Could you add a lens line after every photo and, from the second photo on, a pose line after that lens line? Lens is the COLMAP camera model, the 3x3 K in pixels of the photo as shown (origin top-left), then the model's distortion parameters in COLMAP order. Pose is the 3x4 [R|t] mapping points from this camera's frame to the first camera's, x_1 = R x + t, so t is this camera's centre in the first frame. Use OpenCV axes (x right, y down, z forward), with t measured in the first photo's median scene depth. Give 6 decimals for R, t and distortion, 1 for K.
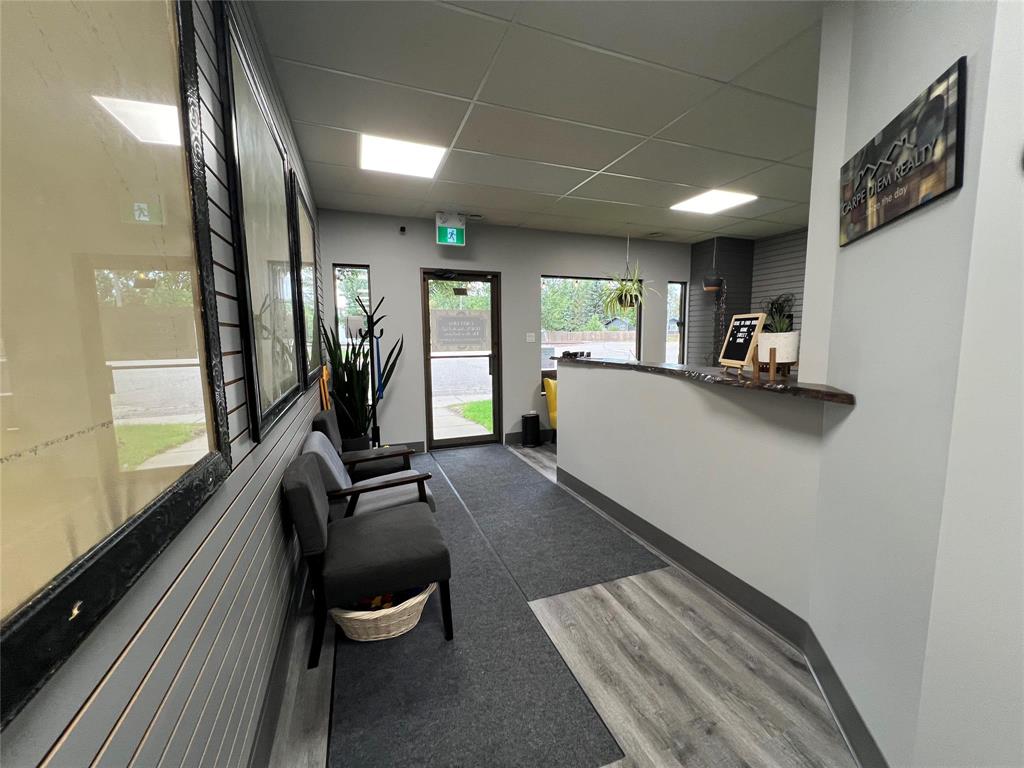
lens RADIAL K [[407.8, 0, 510.5], [0, 407.8, 380.4], [0, 0, 1]] dist [-0.001202, 0.000296]
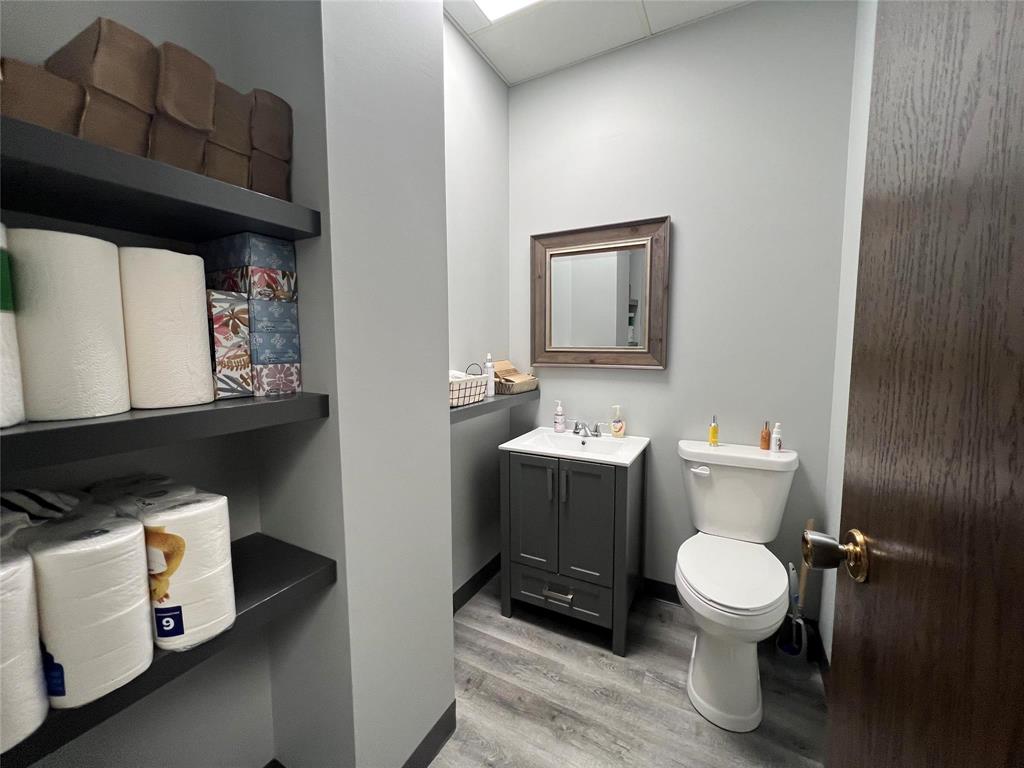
lens RADIAL K [[409.4, 0, 511.4], [0, 409.4, 379.0], [0, 0, 1]] dist [-0.001344, -0.000328]
pose [[-0.751260, 0.069729, -0.656313, 0.739983], [-0.059287, 0.983254, 0.172328, -0.118283], [0.657338, 0.168374, -0.734545, 1.207148]]
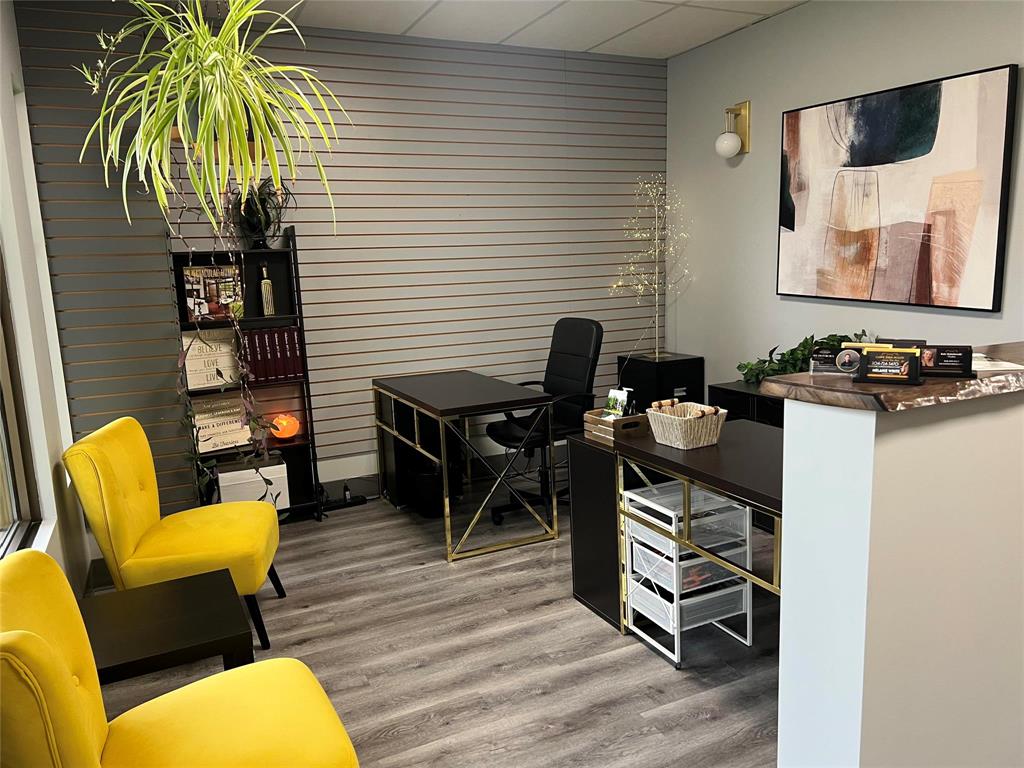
lens RADIAL K [[765.2, 0, 516.8], [0, 765.2, 386.9], [0, 0, 1]] dist [0.051324, -0.054635]
pose [[-0.082592, -0.155725, 0.984342, -0.187586], [0.142382, 0.975740, 0.166311, -0.121967], [-0.986360, 0.153889, -0.058416, 1.020655]]
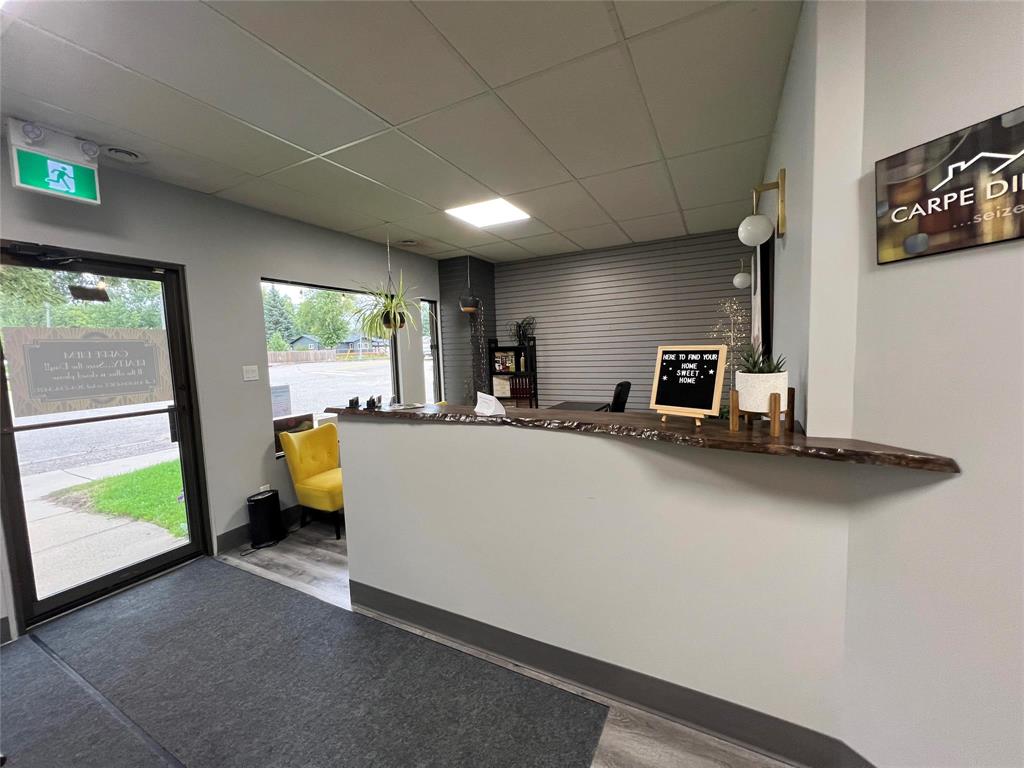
lens RADIAL K [[407.8, 0, 509.9], [0, 407.8, 380.6], [0, 0, 1]] dist [-0.001202, 0.000296]
pose [[0.747831, -0.070951, 0.660087, -0.083402], [0.099453, 0.995026, -0.005721, -0.059486], [-0.656397, 0.069926, 0.751168, 0.307867]]
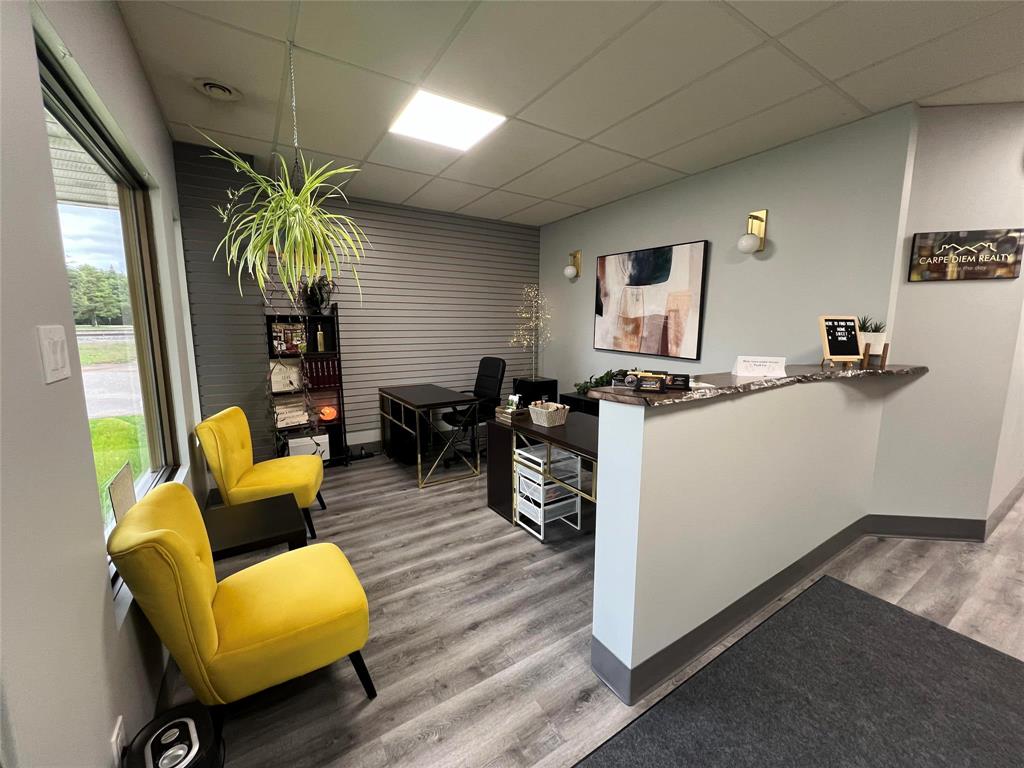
lens RADIAL K [[407.8, 0, 509.4], [0, 407.8, 380.5], [0, 0, 1]] dist [-0.001202, 0.000296]
pose [[-0.202541, -0.123231, 0.971489, -0.185348], [0.105233, 0.983567, 0.146703, -0.119044], [-0.973603, 0.131946, -0.186245, 1.023426]]
